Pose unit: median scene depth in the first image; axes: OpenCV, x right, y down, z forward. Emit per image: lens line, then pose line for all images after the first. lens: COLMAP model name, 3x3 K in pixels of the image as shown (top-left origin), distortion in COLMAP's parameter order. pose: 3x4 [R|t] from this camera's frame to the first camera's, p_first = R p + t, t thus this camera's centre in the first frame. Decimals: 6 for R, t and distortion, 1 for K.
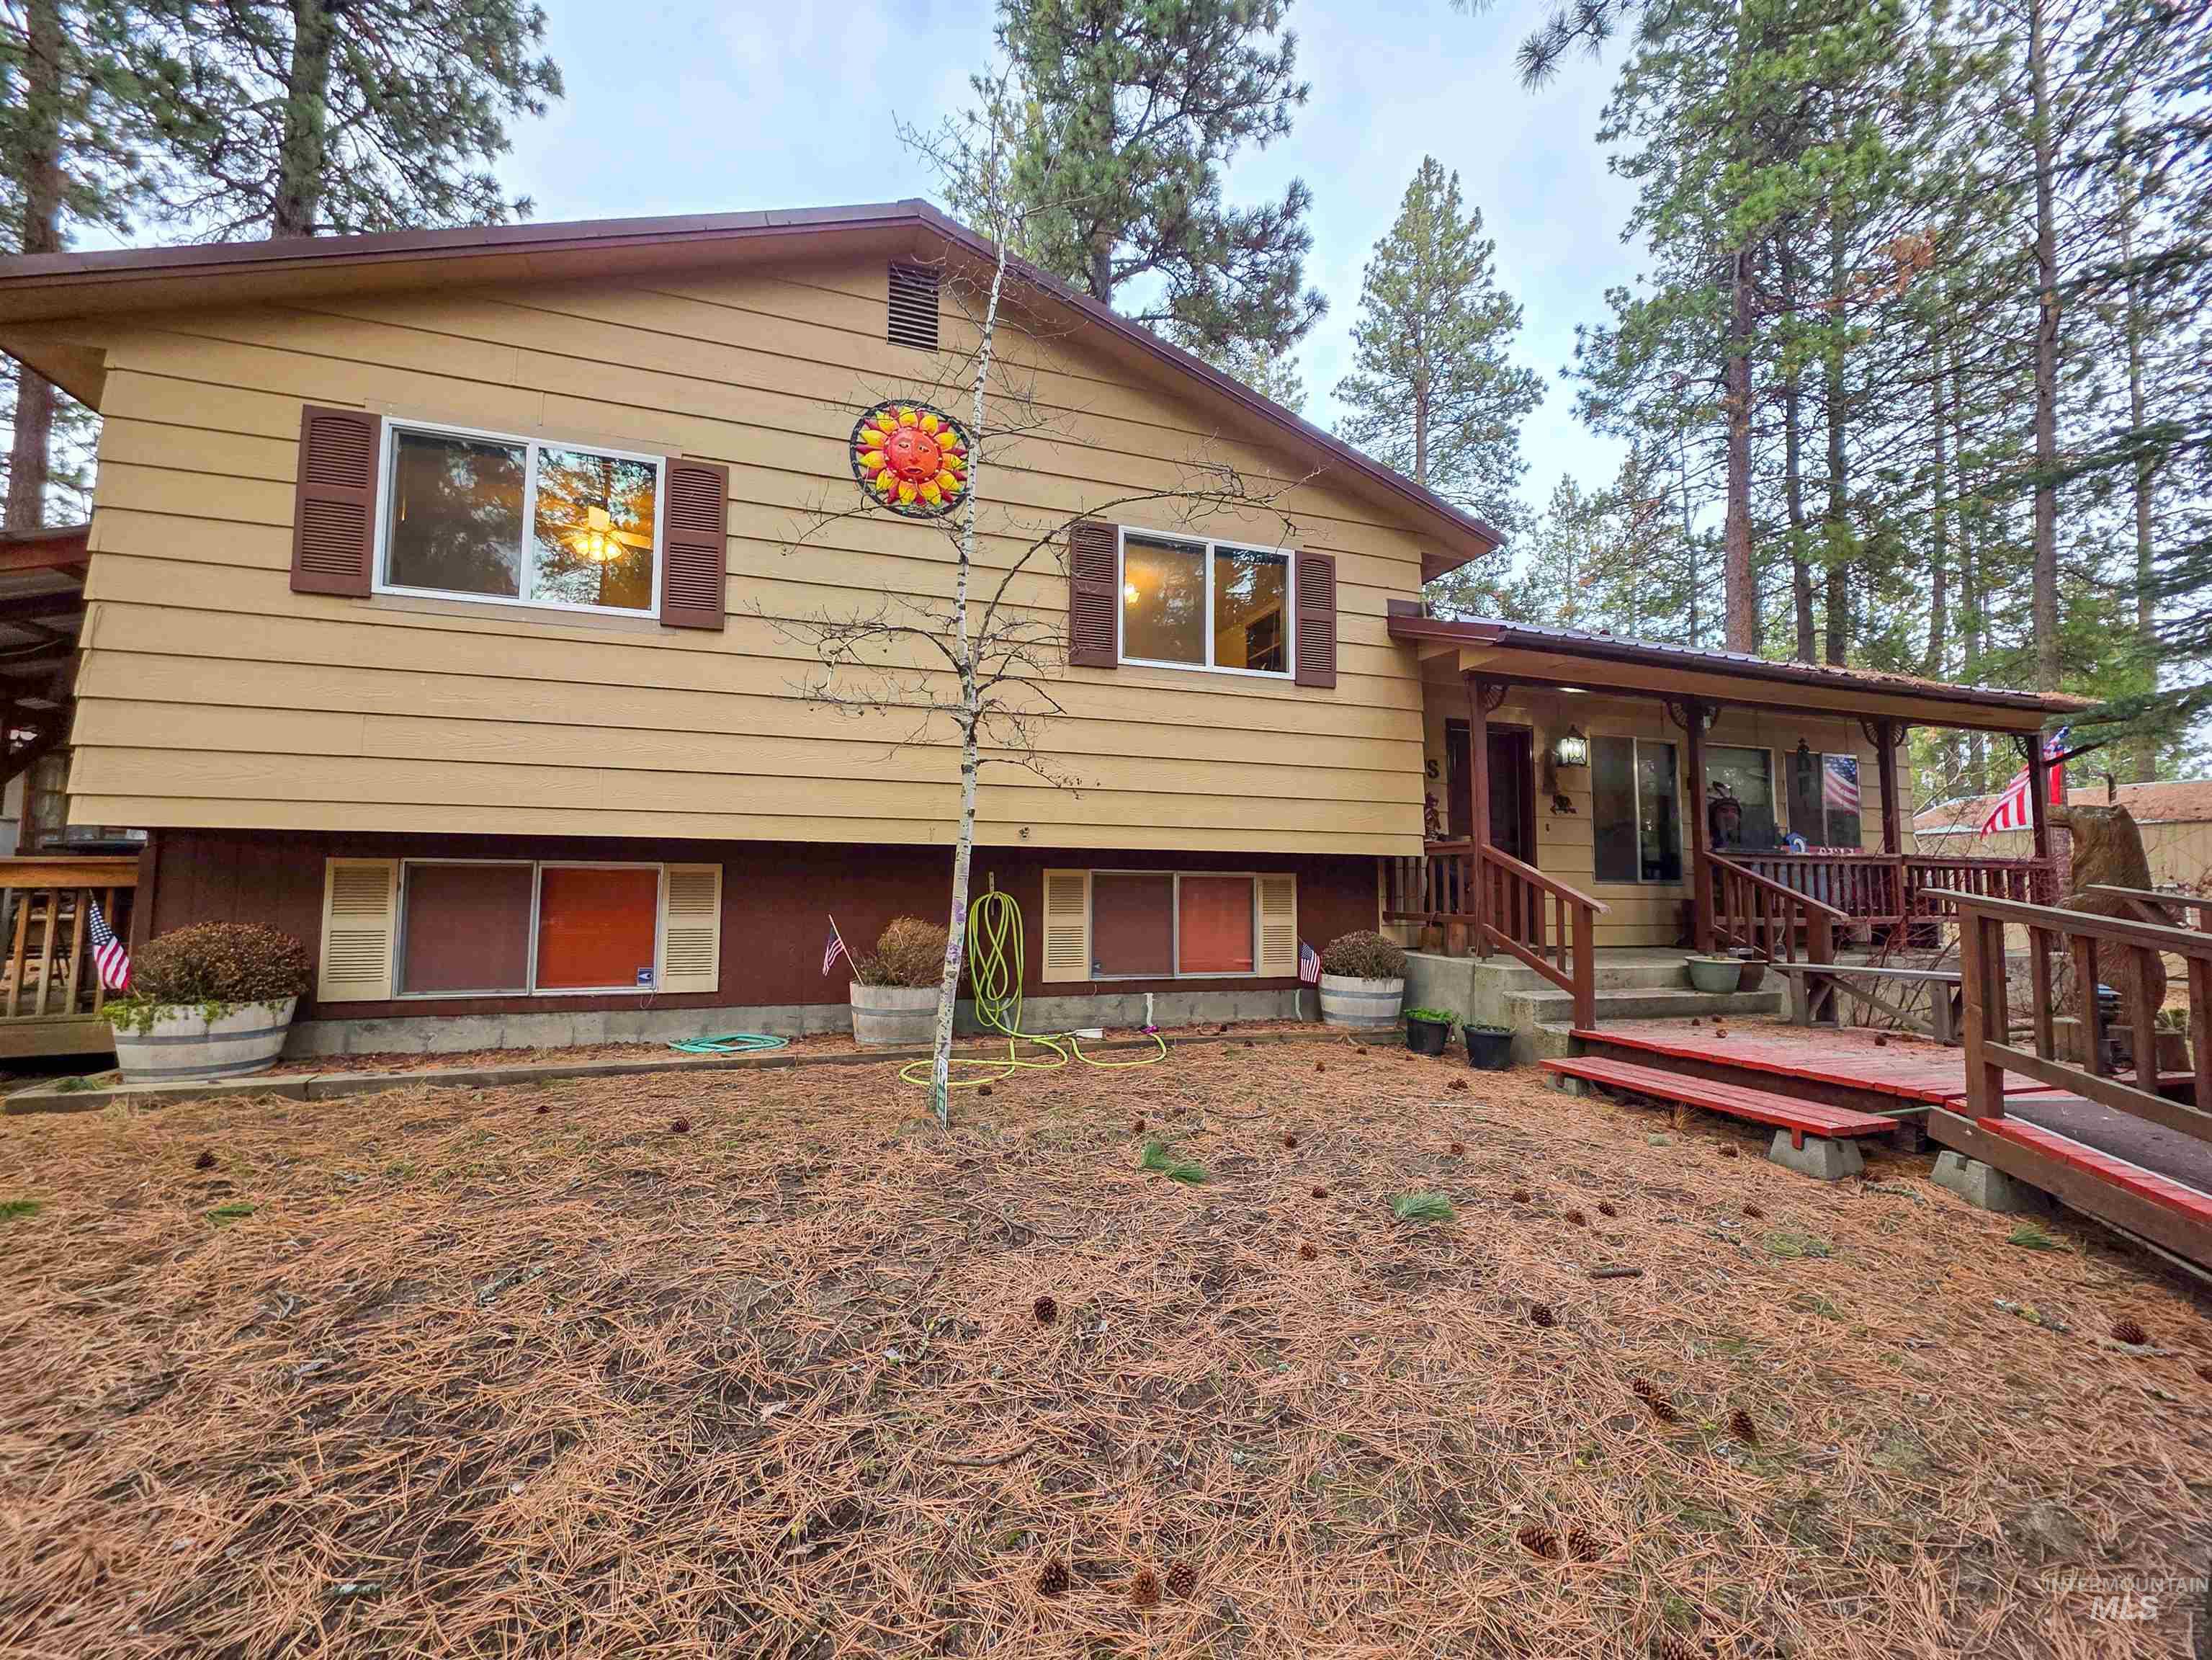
lens RADIAL K [[876.6, 0, 1120.3], [0, 876.6, 836.3], [0, 0, 1]] dist [0.003094, -0.001250]
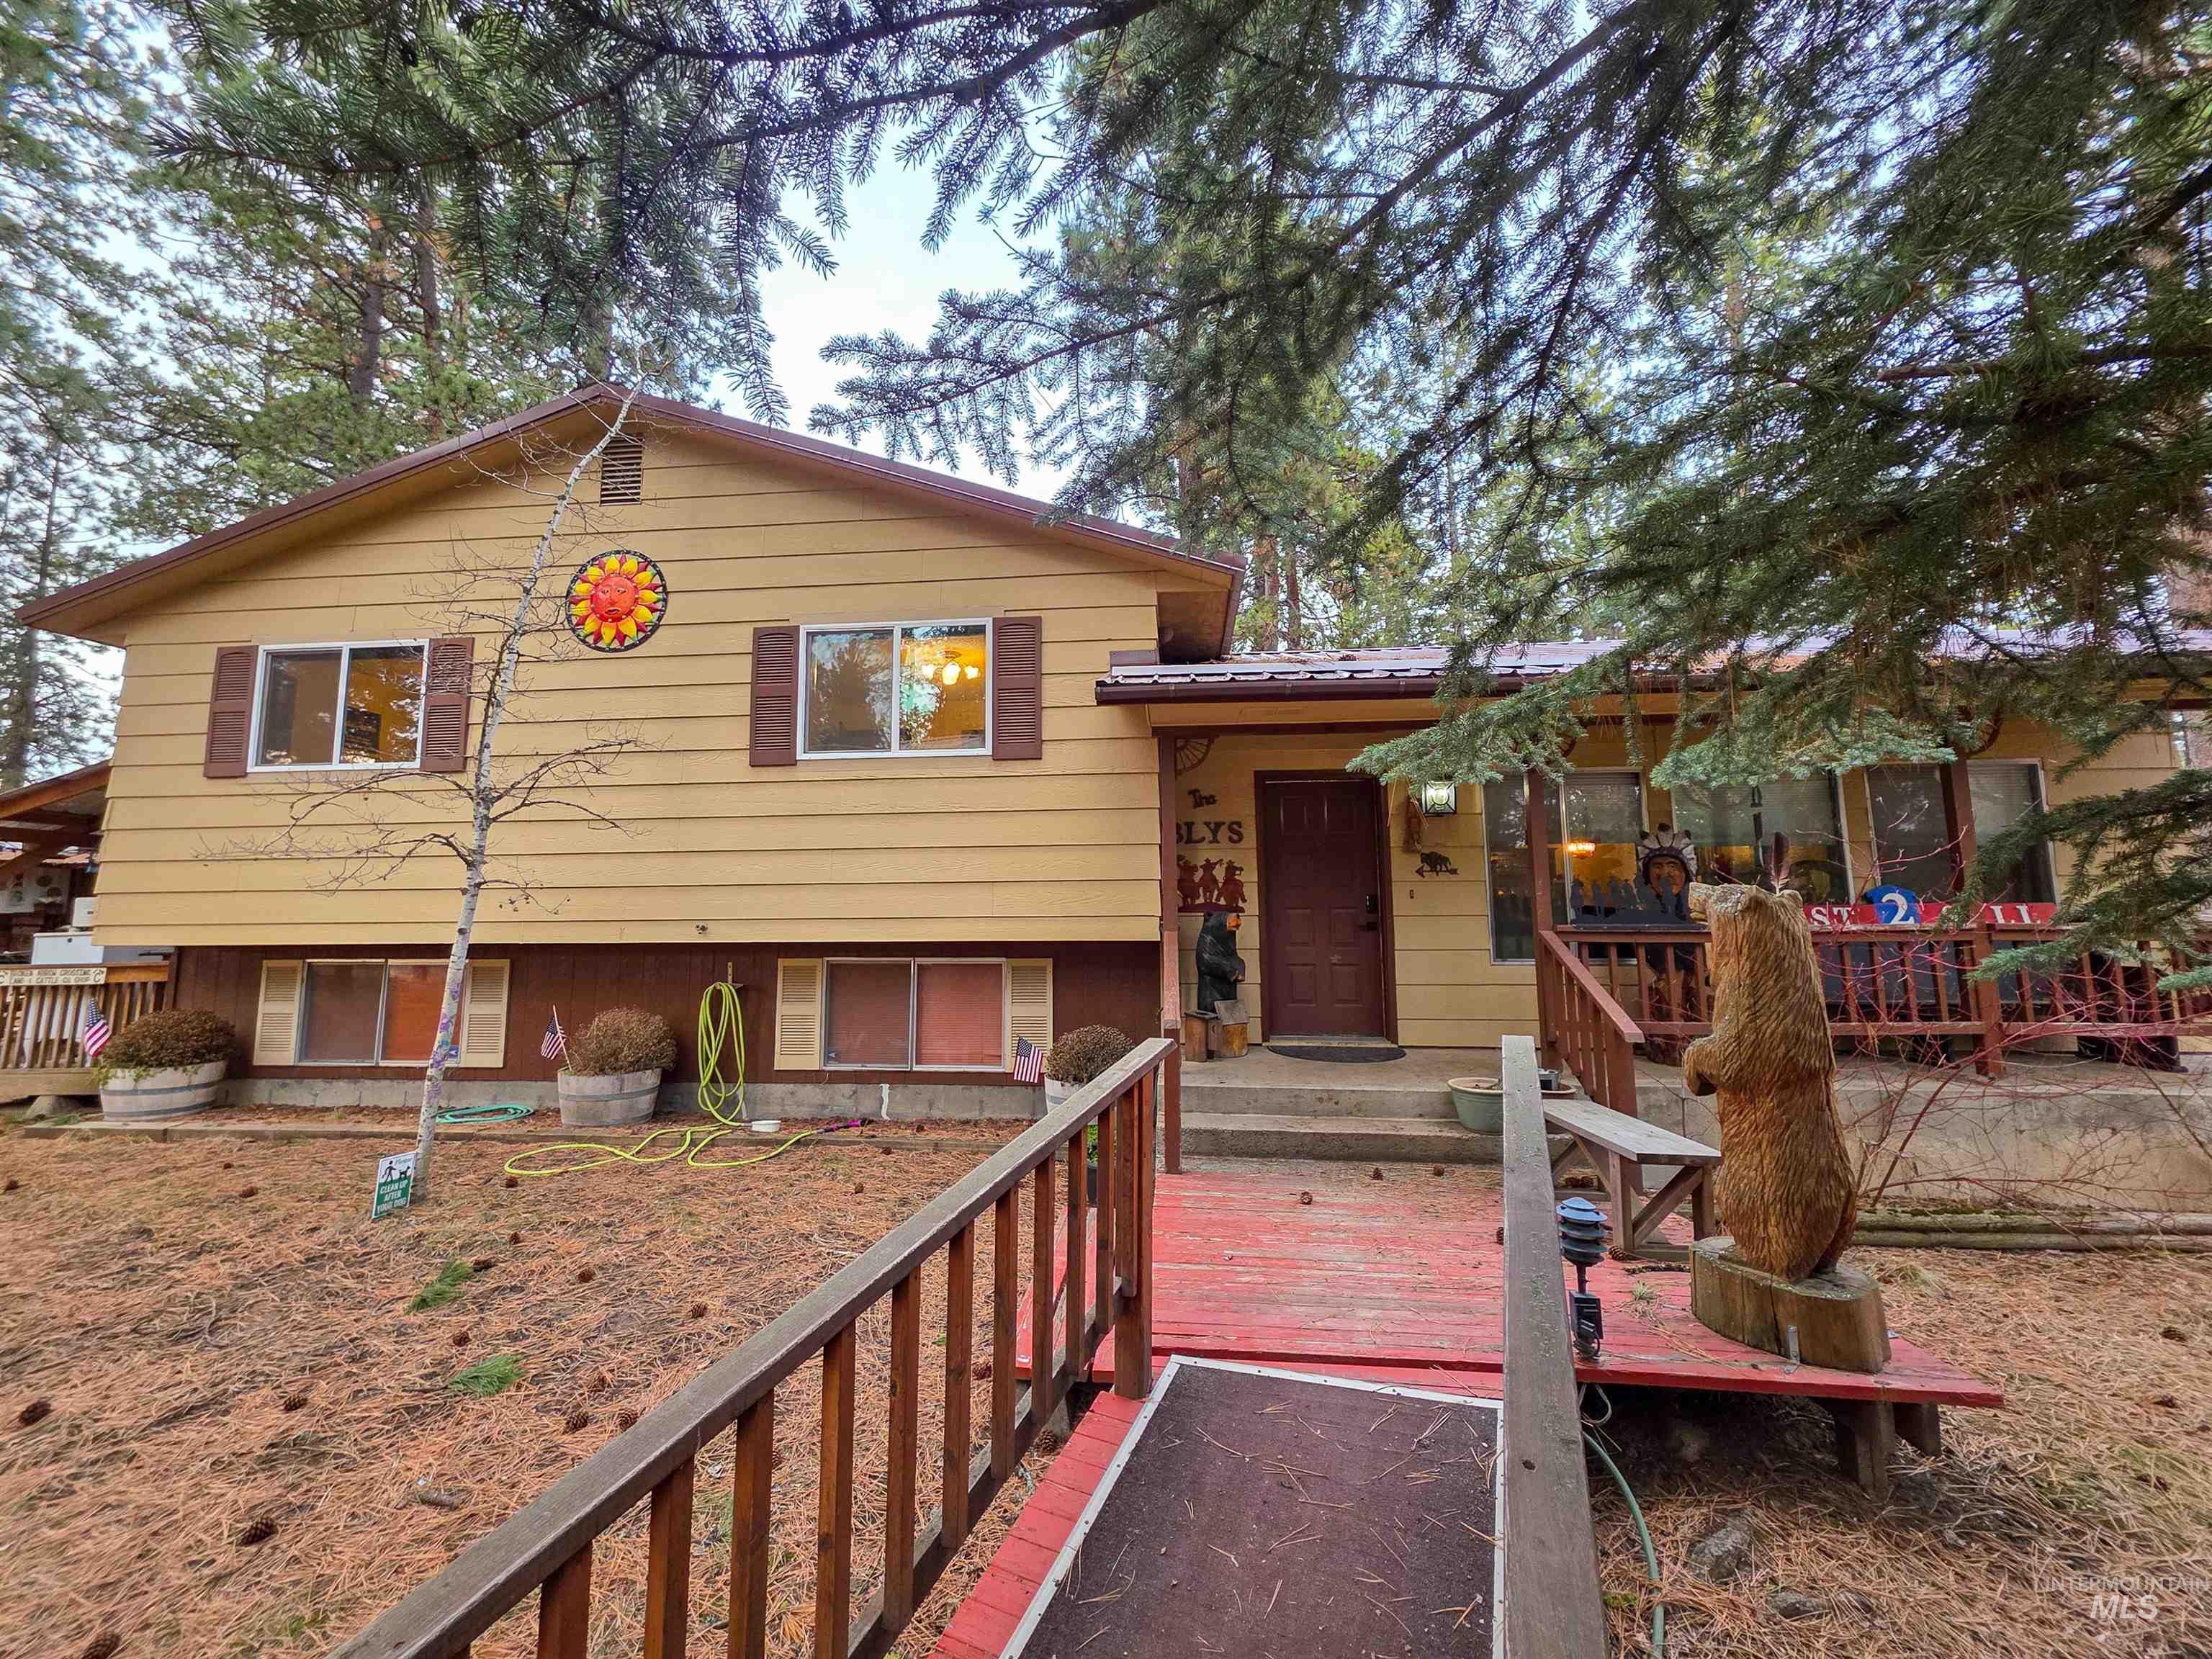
lens RADIAL K [[876.5, 0, 1111.2], [0, 876.5, 834.0], [0, 0, 1]] dist [0.003094, -0.001250]
pose [[0.915722, -0.055074, -0.398019, 0.793772], [0.036493, 0.997868, -0.054116, -0.044901], [0.400151, 0.035031, 0.915780, 0.230122]]
